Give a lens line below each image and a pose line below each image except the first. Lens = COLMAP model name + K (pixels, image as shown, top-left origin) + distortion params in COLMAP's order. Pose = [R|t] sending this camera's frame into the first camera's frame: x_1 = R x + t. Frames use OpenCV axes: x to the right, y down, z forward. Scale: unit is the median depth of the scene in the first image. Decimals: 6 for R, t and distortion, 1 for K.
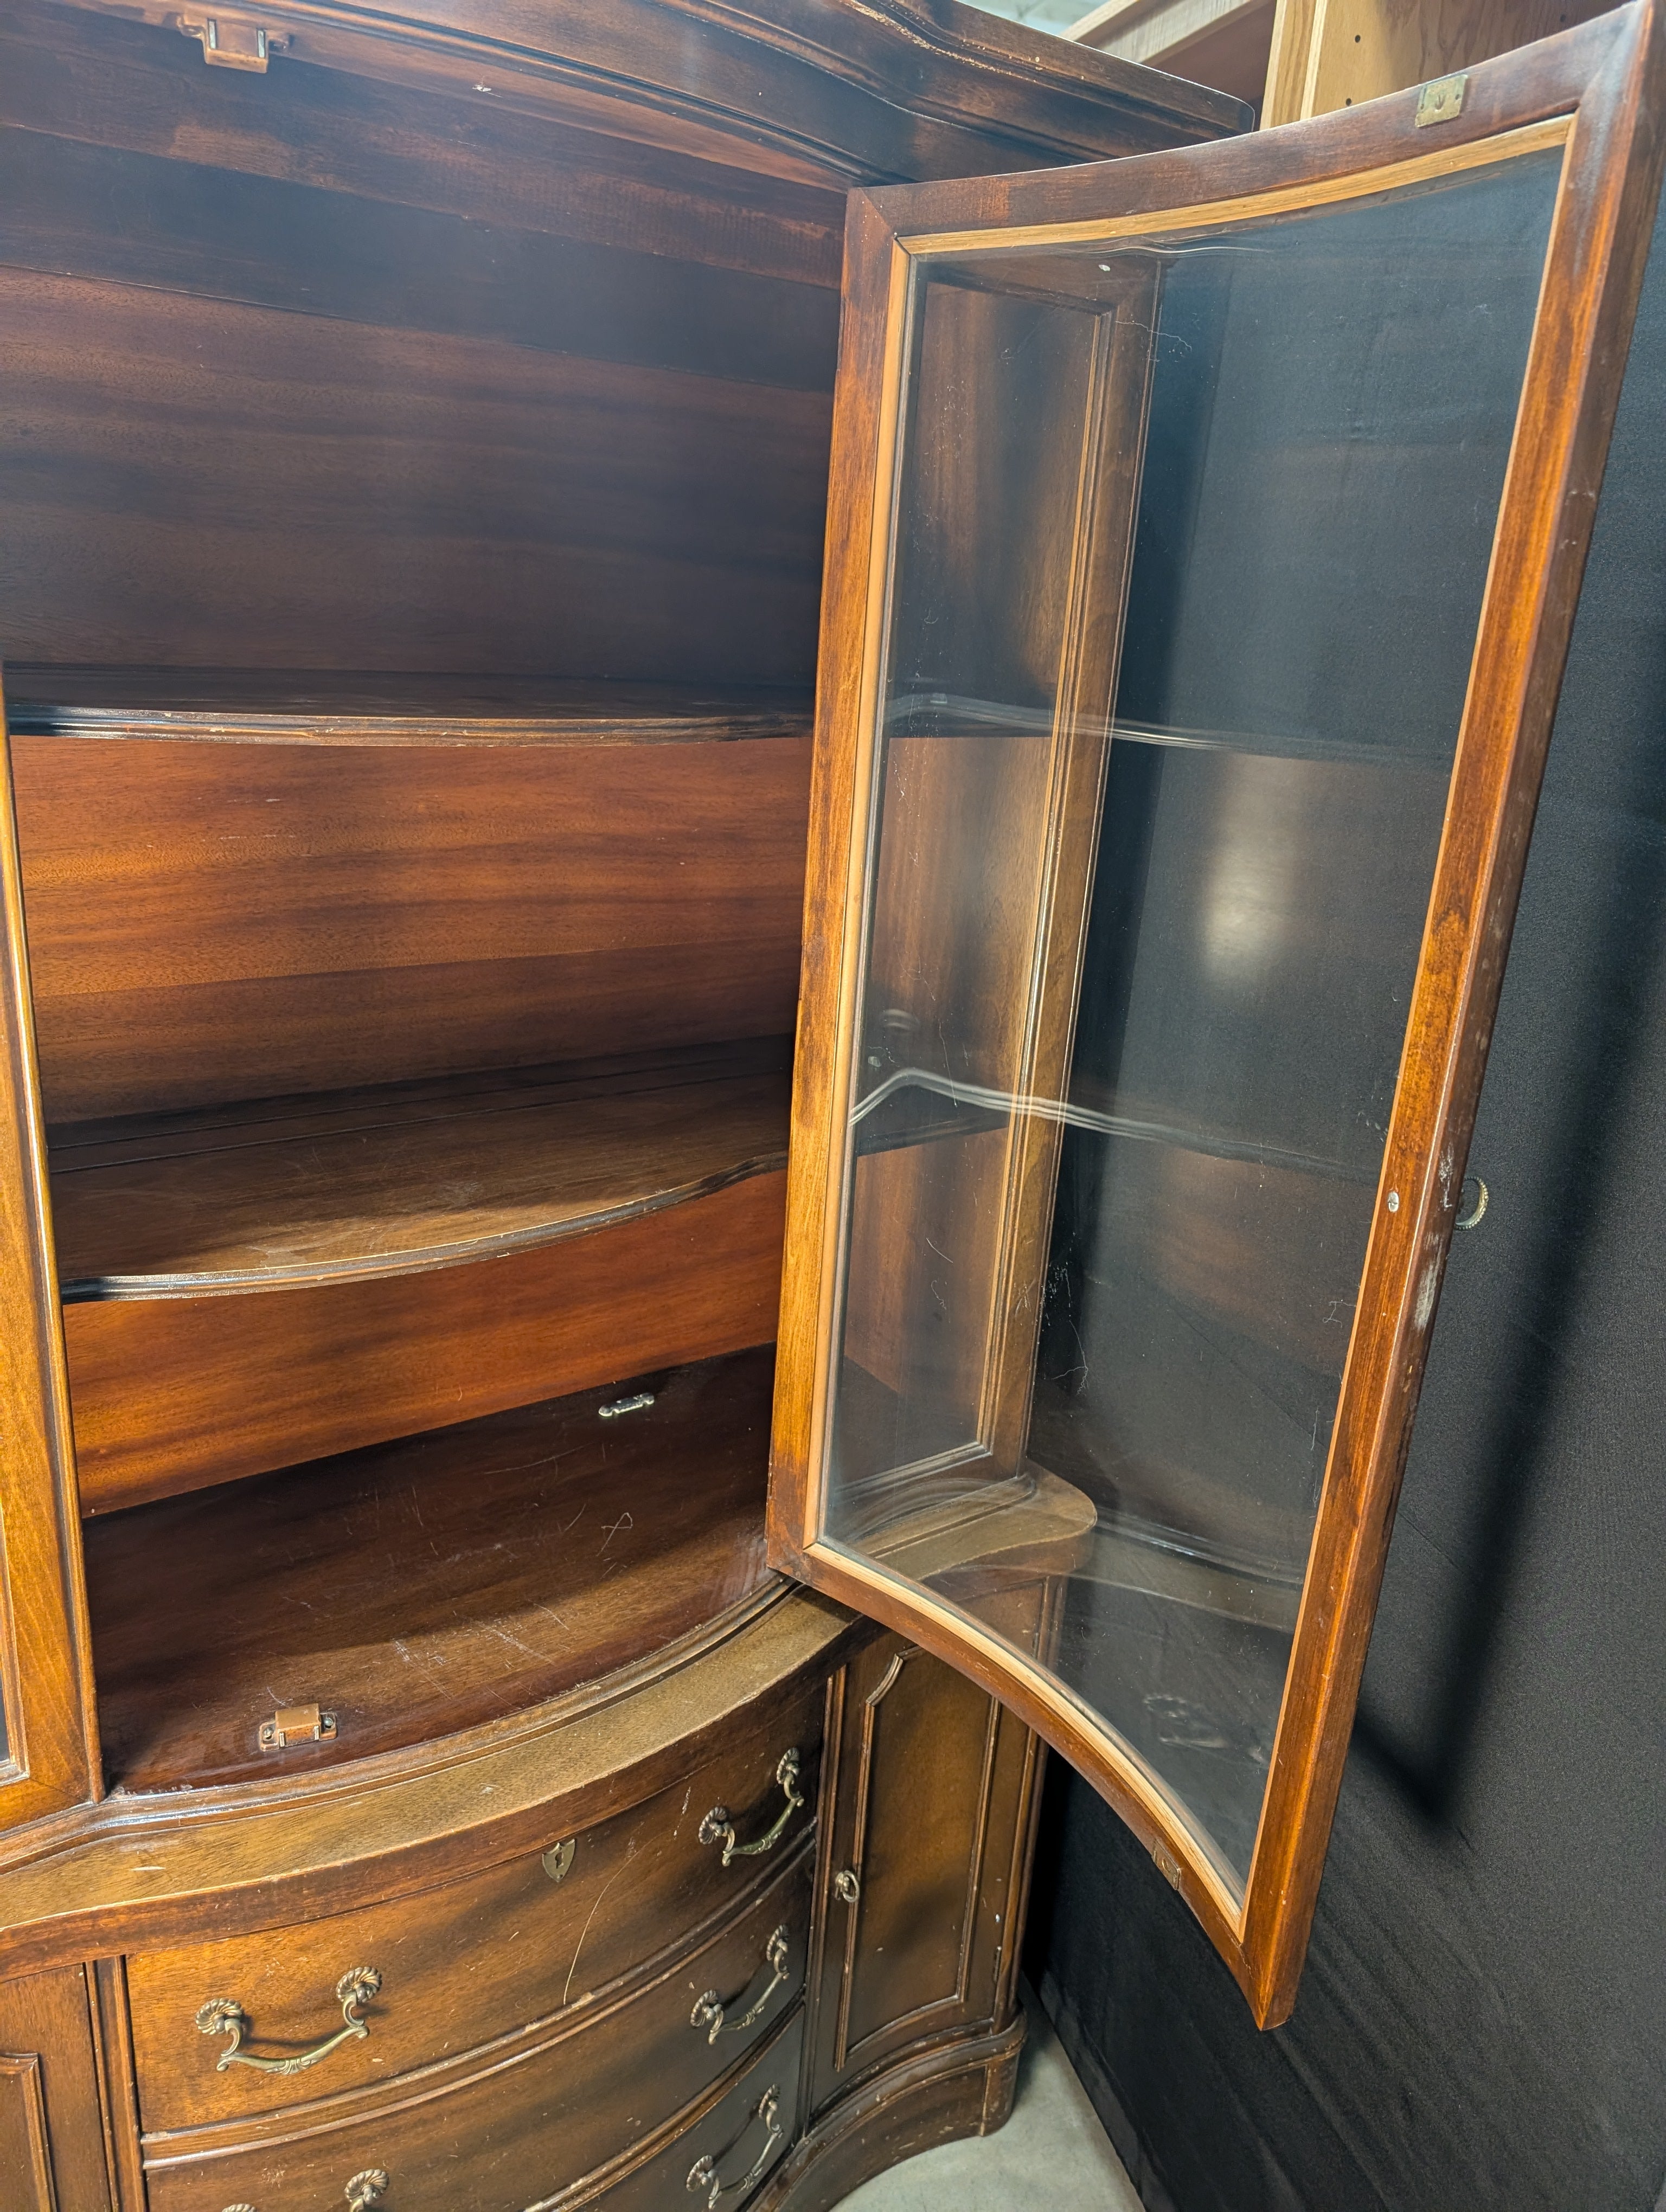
lens RADIAL K [[1598.2, 0, 842.4], [0, 1598.2, 1105.5], [0, 0, 1]] dist [0.019226, -0.017932]
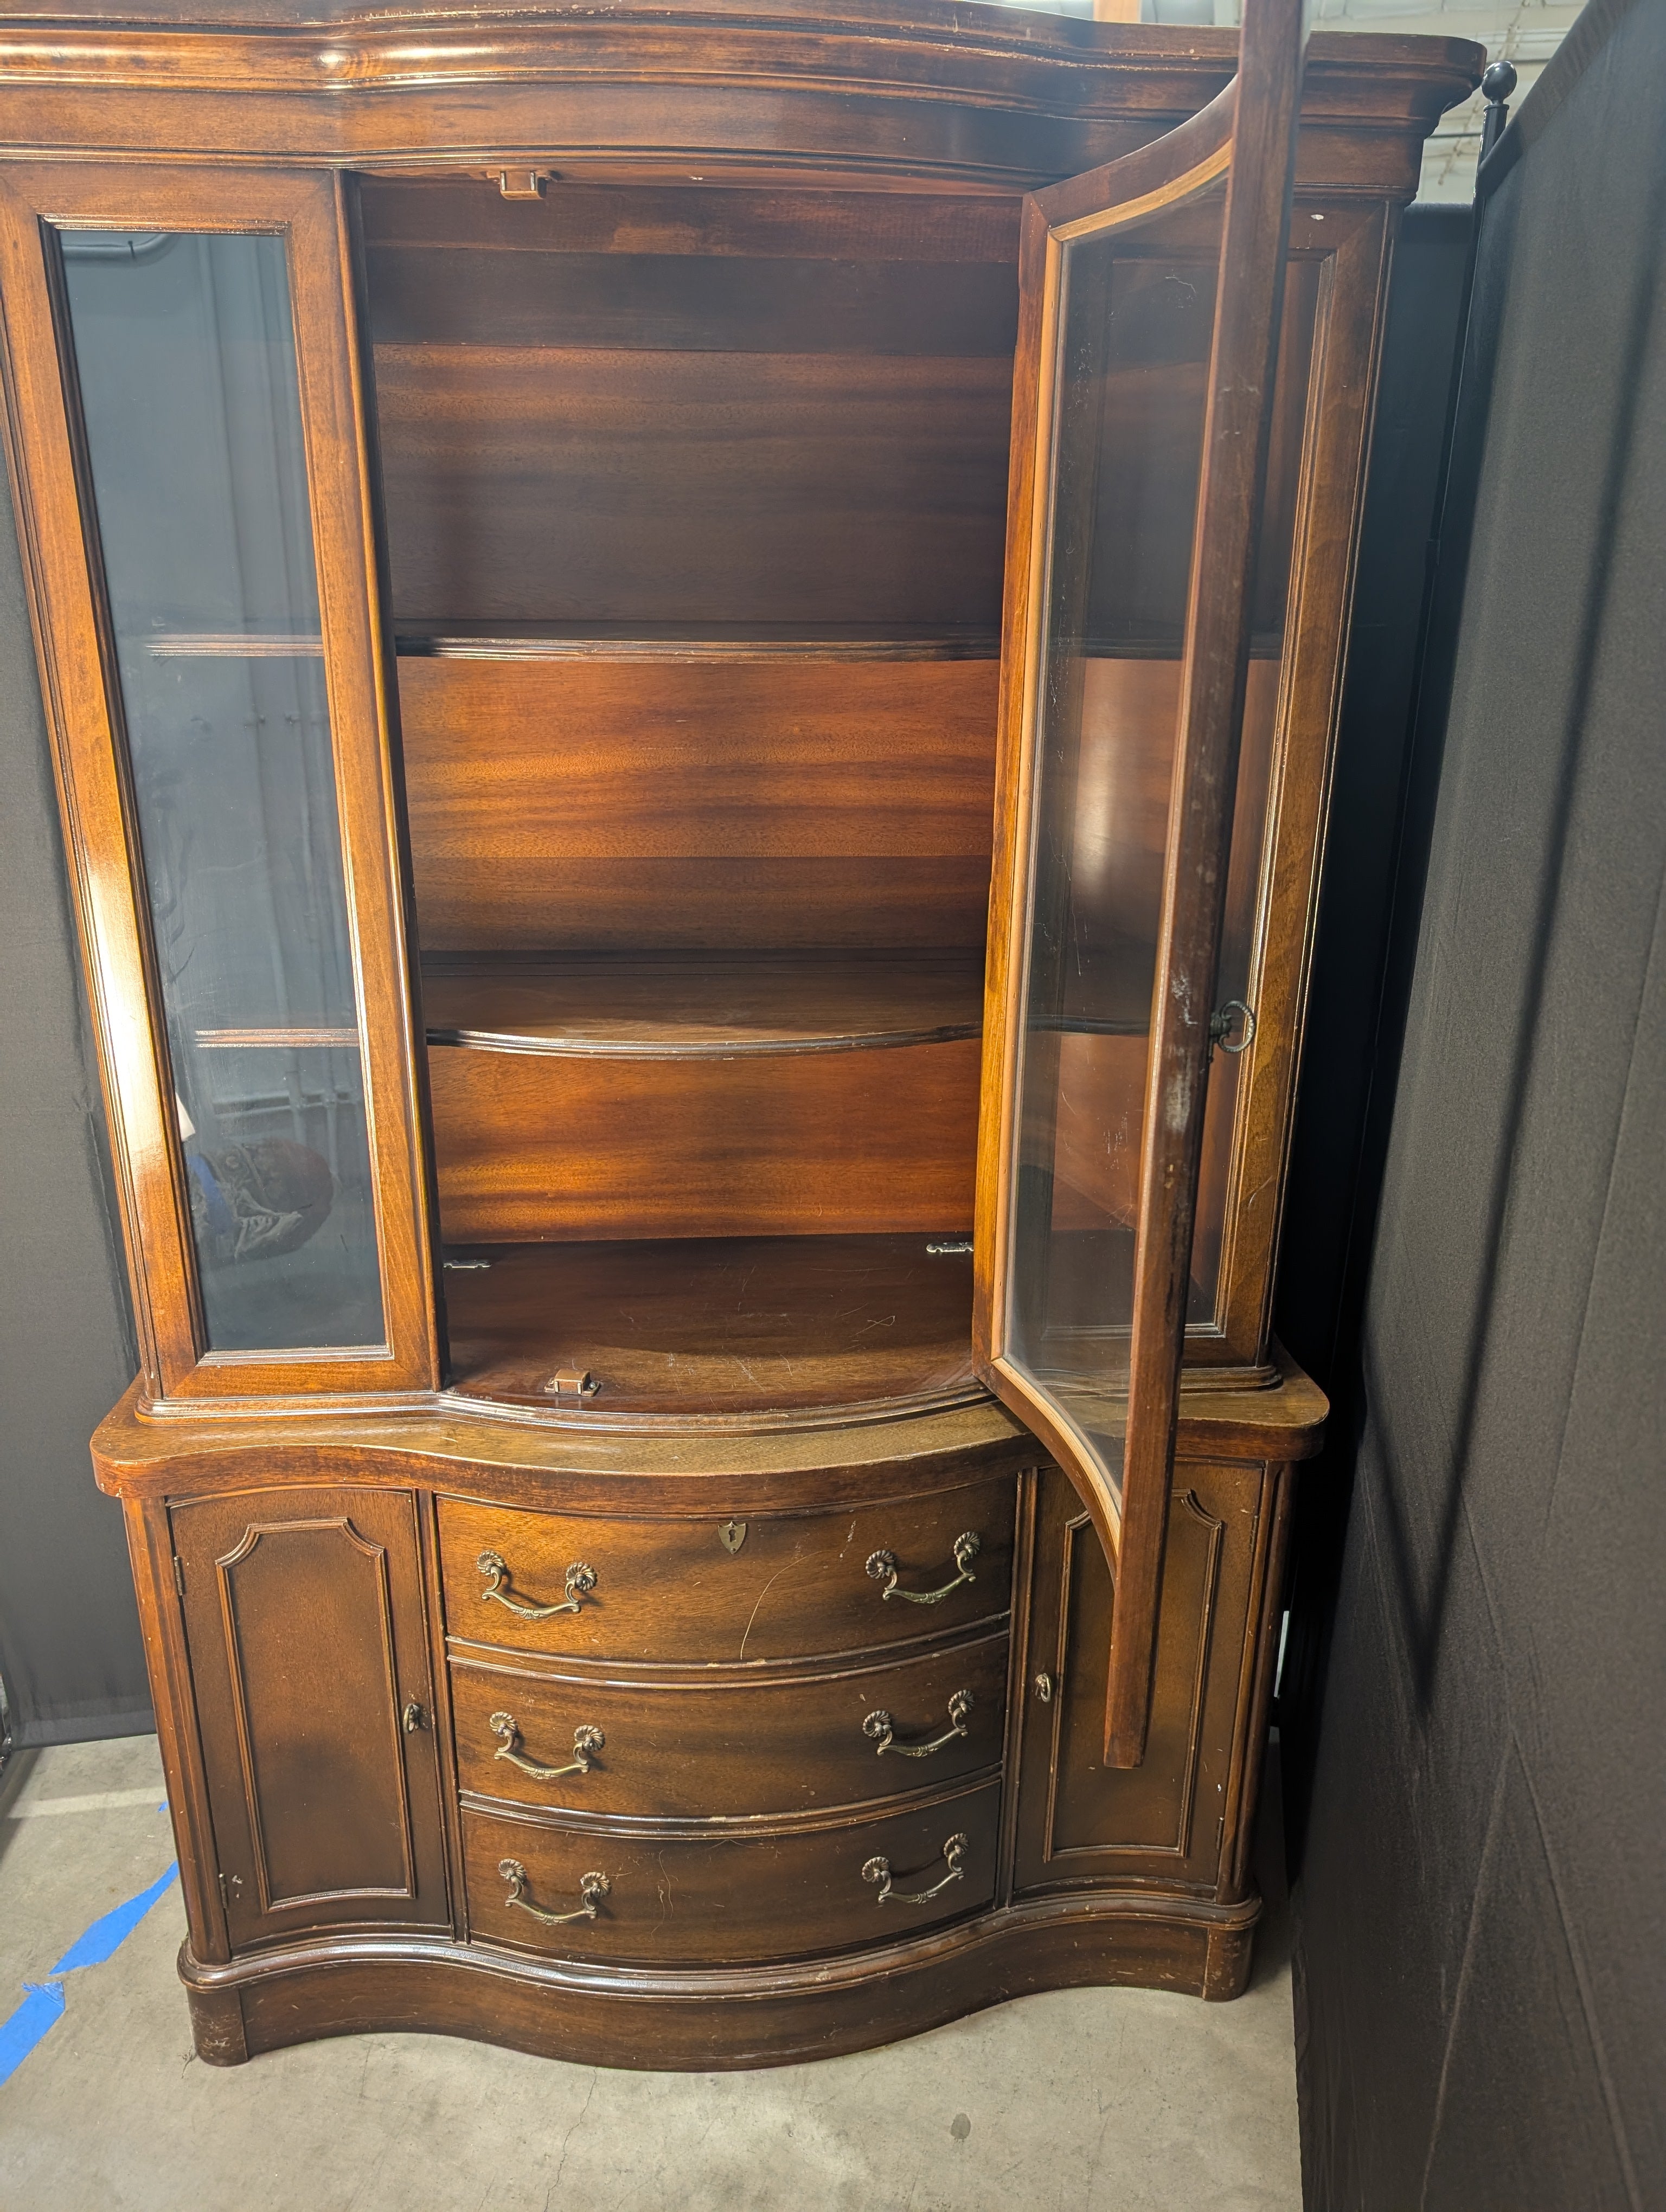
lens RADIAL K [[1598.2, 0, 827.4], [0, 1598.2, 1103.6], [0, 0, 1]] dist [0.019226, -0.017932]
pose [[0.855372, 0.114830, -0.505127, 0.491995], [-0.115753, 0.992834, 0.029686, 0.077436], [0.504916, 0.033078, 0.862534, -0.081574]]
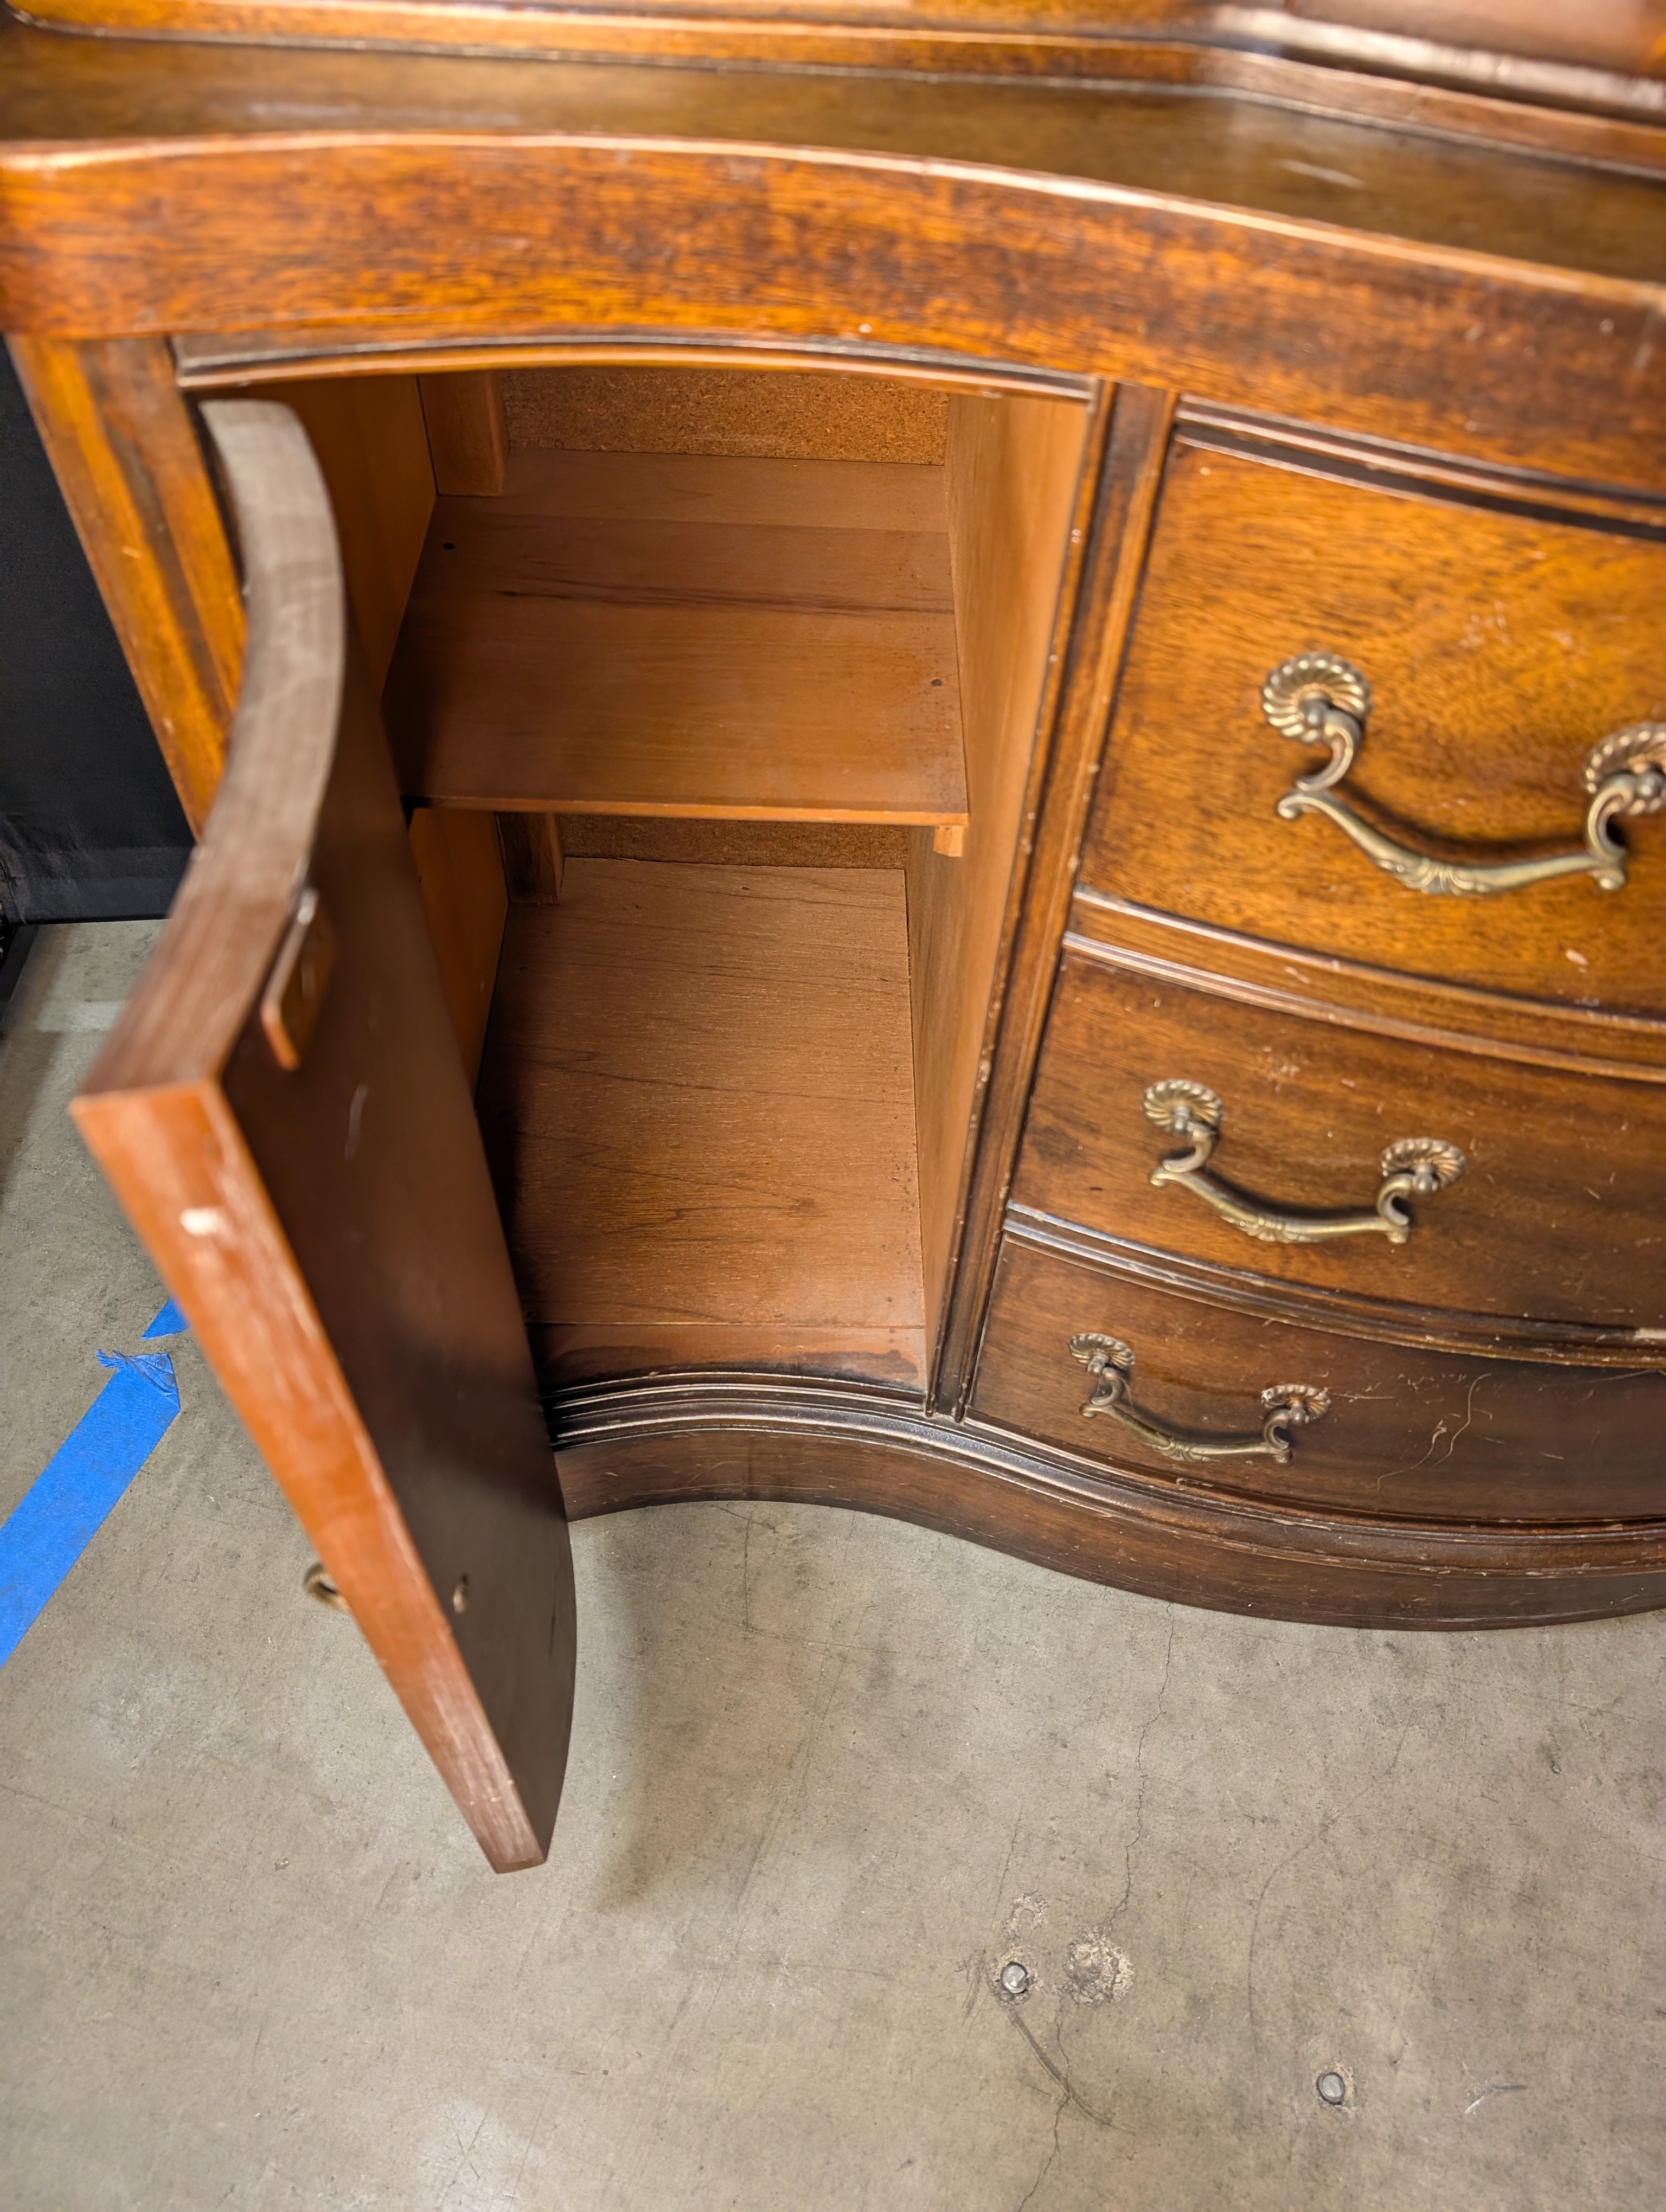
lens RADIAL K [[1598.2, 0, 863.5], [0, 1598.2, 1122.5], [0, 0, 1]] dist [0.019226, -0.017932]
pose [[0.817433, 0.442329, -0.368982, -0.257229], [-0.174476, 0.800607, 0.573225, 0.399624], [0.548964, -0.404194, 0.731619, 0.534154]]
